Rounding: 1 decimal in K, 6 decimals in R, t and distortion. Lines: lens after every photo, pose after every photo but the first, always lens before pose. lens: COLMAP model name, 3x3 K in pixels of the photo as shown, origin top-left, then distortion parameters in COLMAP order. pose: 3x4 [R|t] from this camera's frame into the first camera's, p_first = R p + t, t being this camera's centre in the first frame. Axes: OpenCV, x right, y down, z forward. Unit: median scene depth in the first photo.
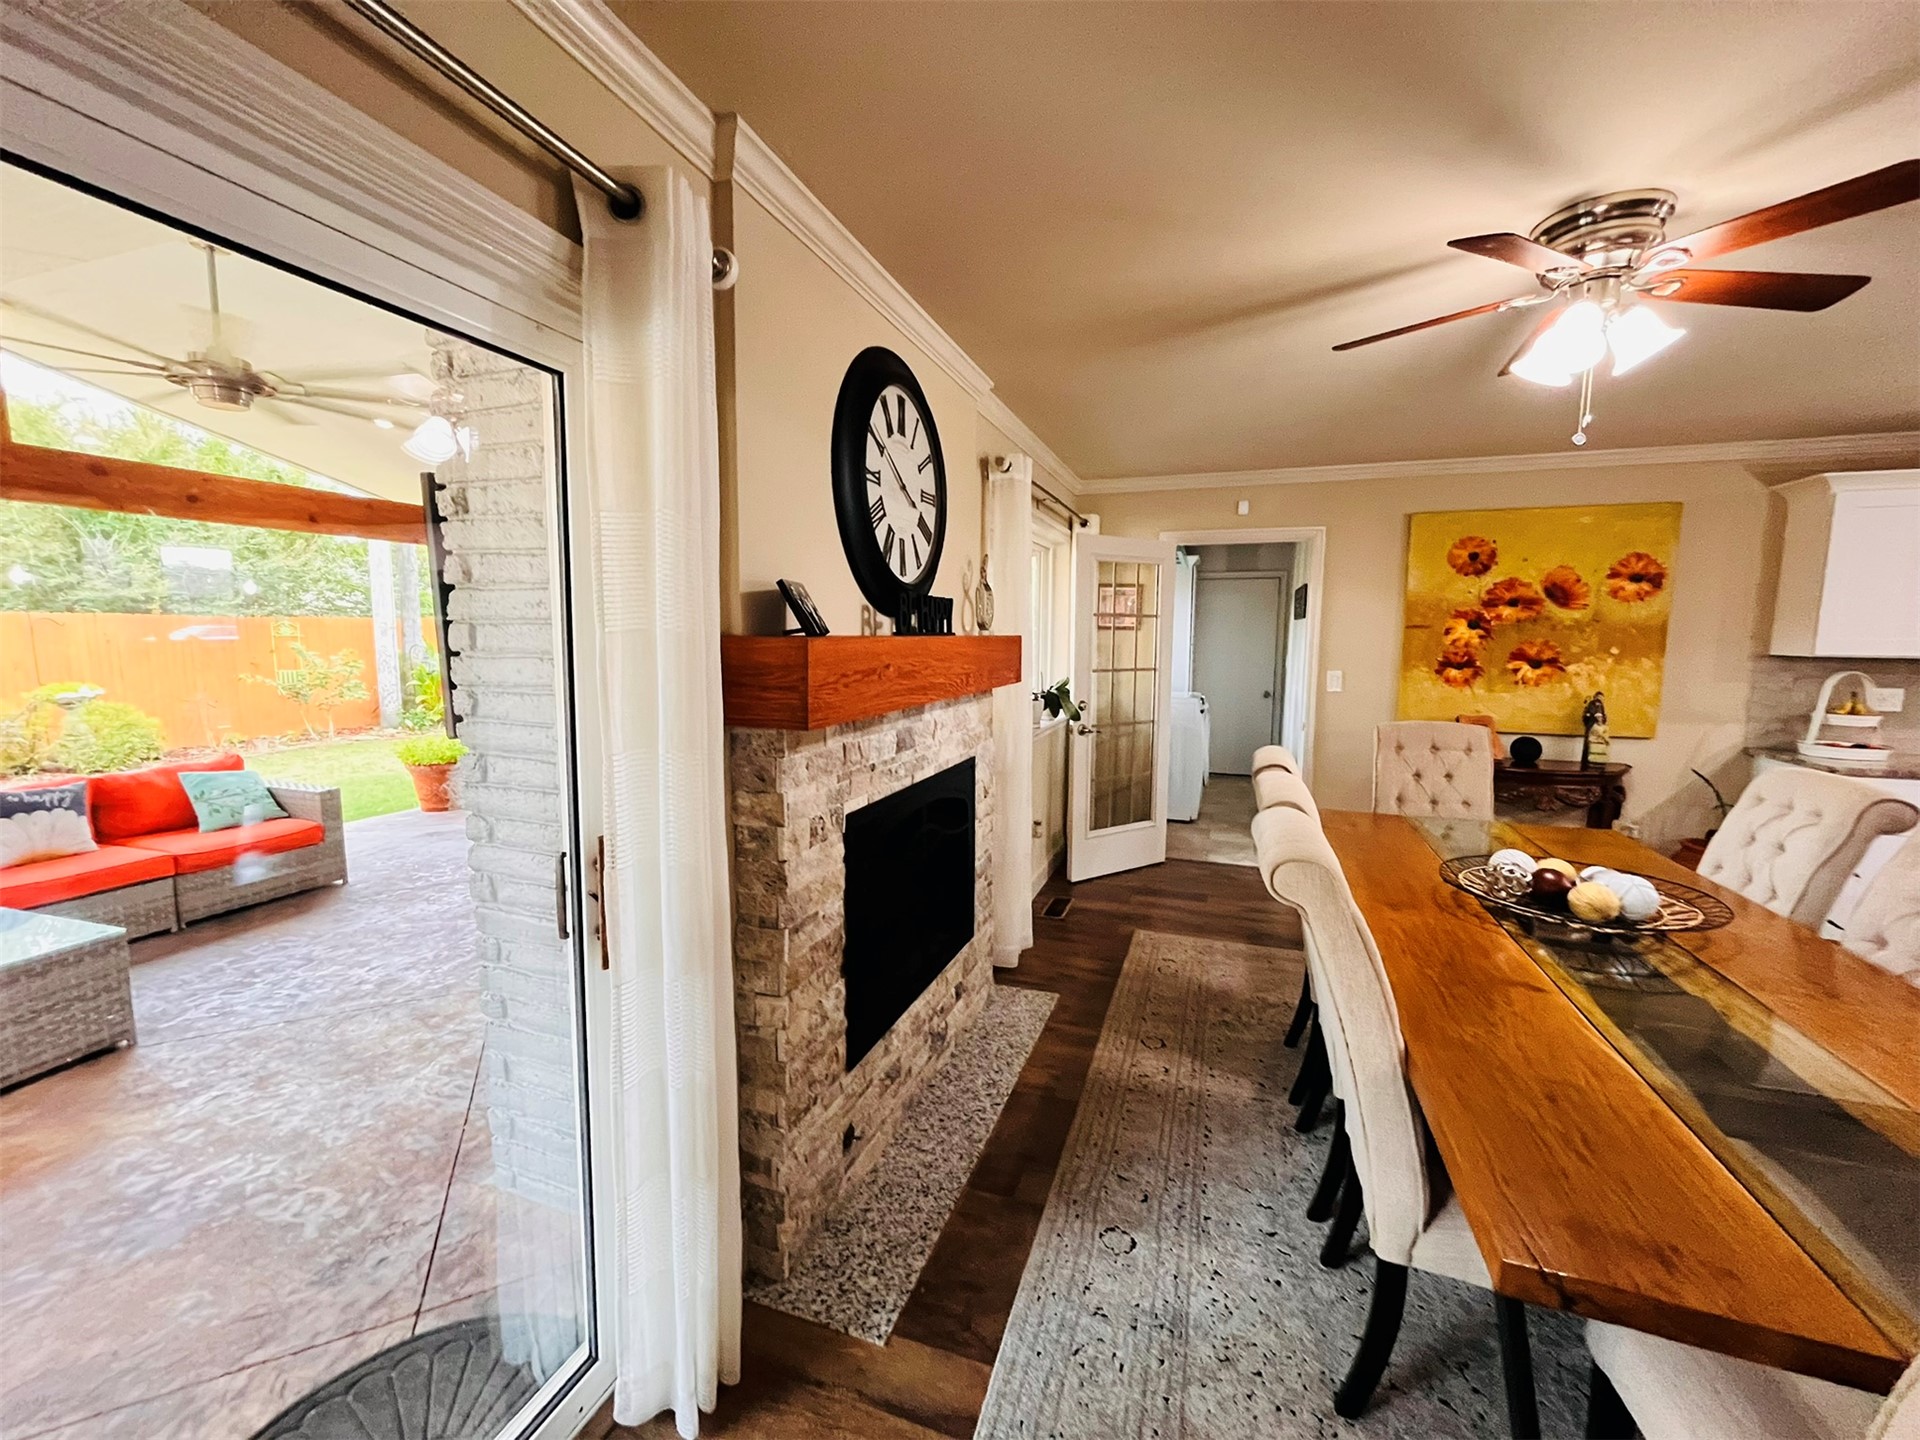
lens RADIAL K [[776.0, 0, 957.0], [0, 776.0, 721.3], [0, 0, 1]] dist [-0.001696, -0.000589]
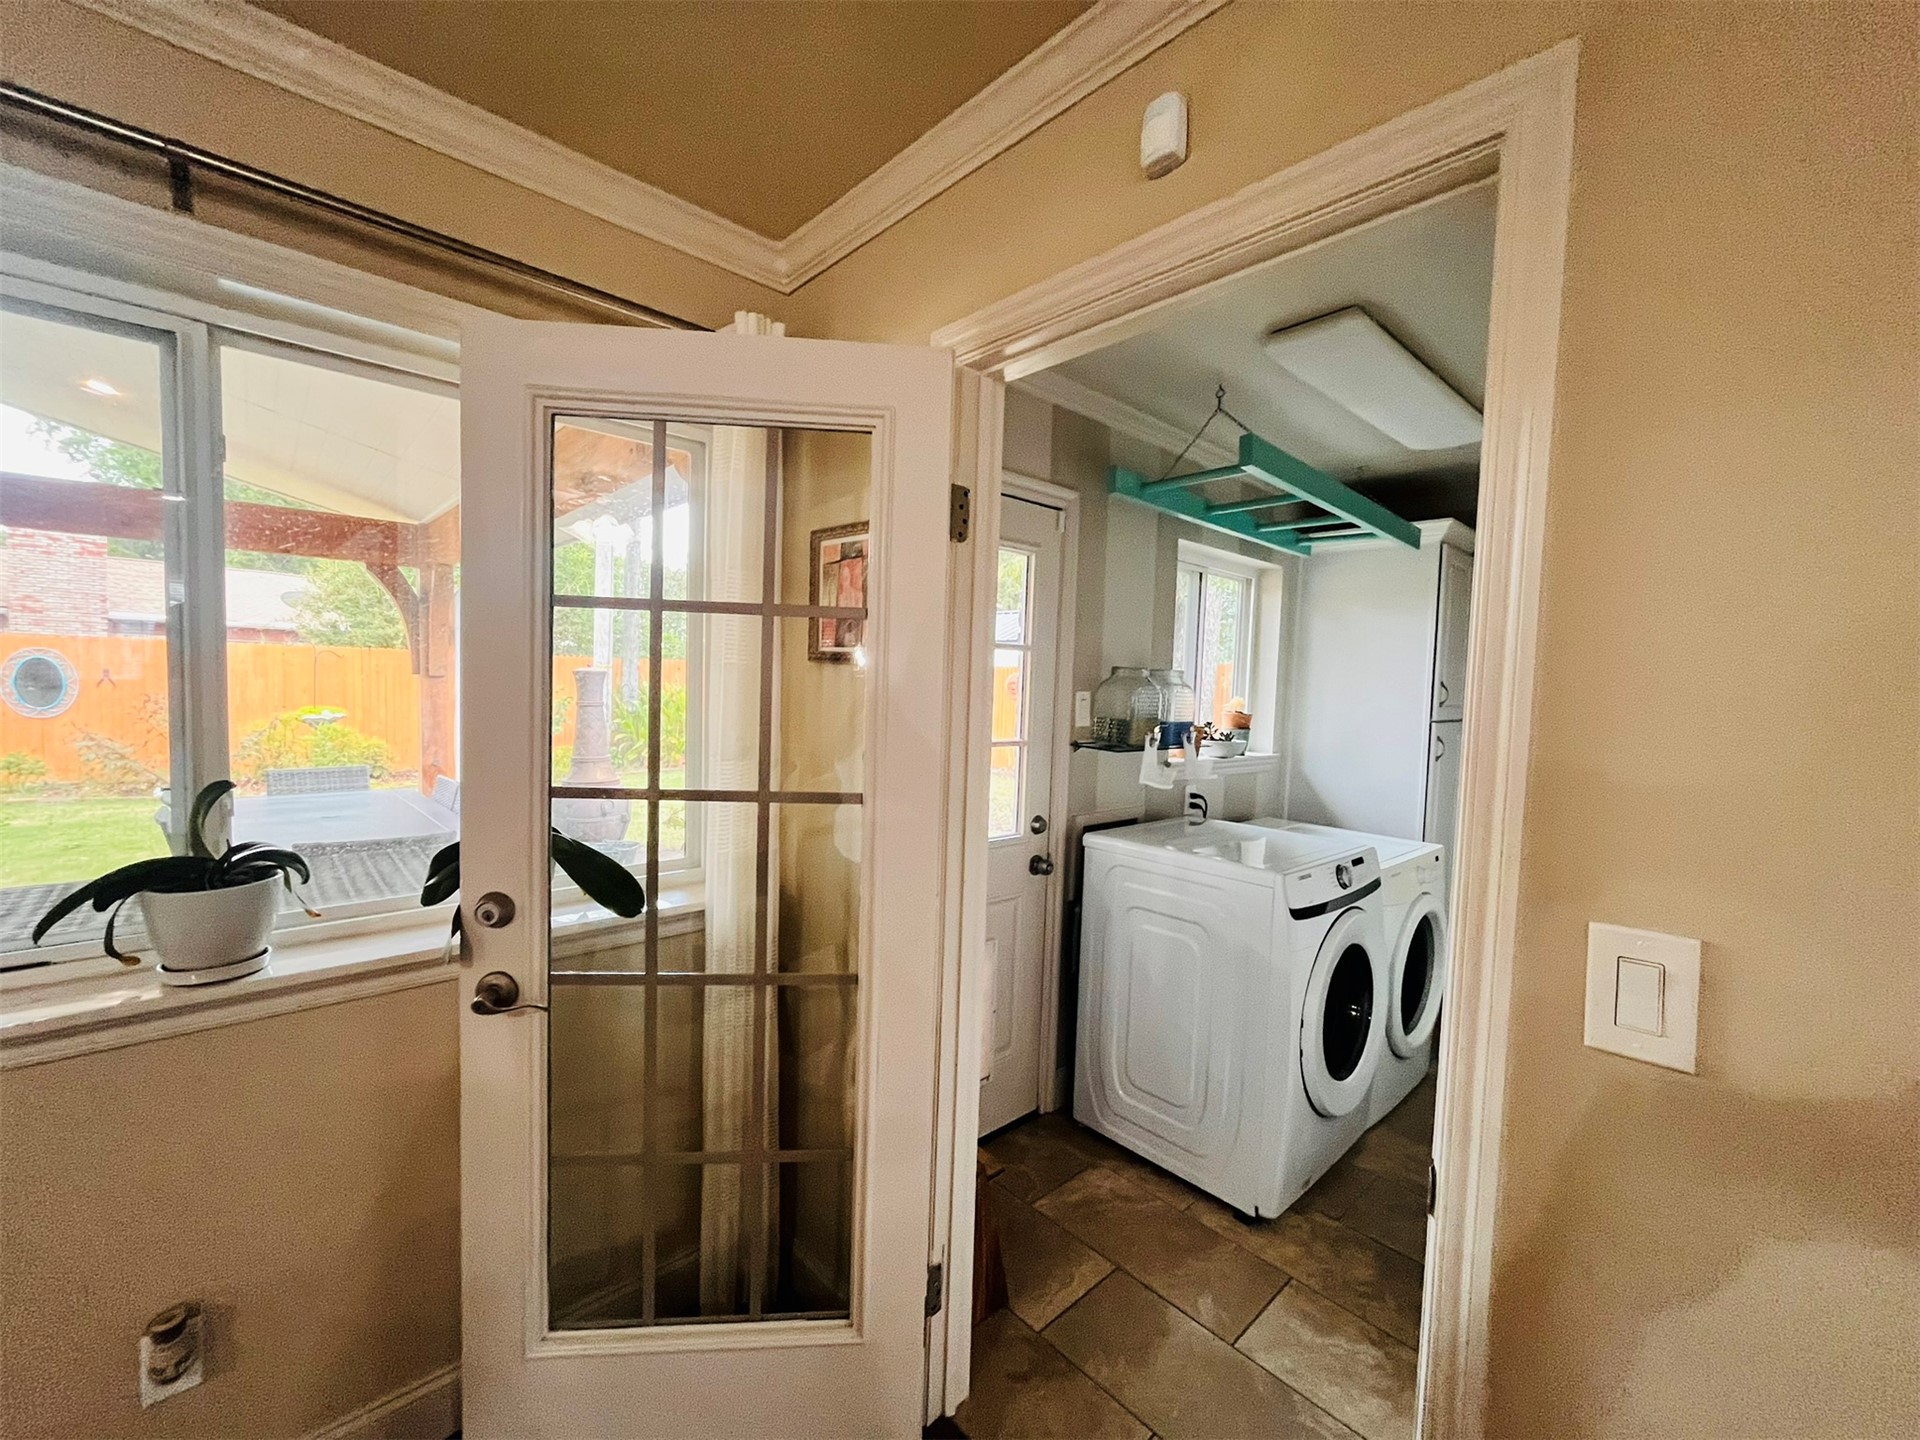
lens RADIAL K [[779.4, 0, 956.2], [0, 779.4, 720.1], [0, 0, 1]] dist [-0.001475, -0.000104]
pose [[0.883829, 0.047837, -0.465359, 0.547072], [-0.080737, 0.995429, -0.051012, -0.109371], [0.460791, 0.082657, 0.883651, 1.000217]]
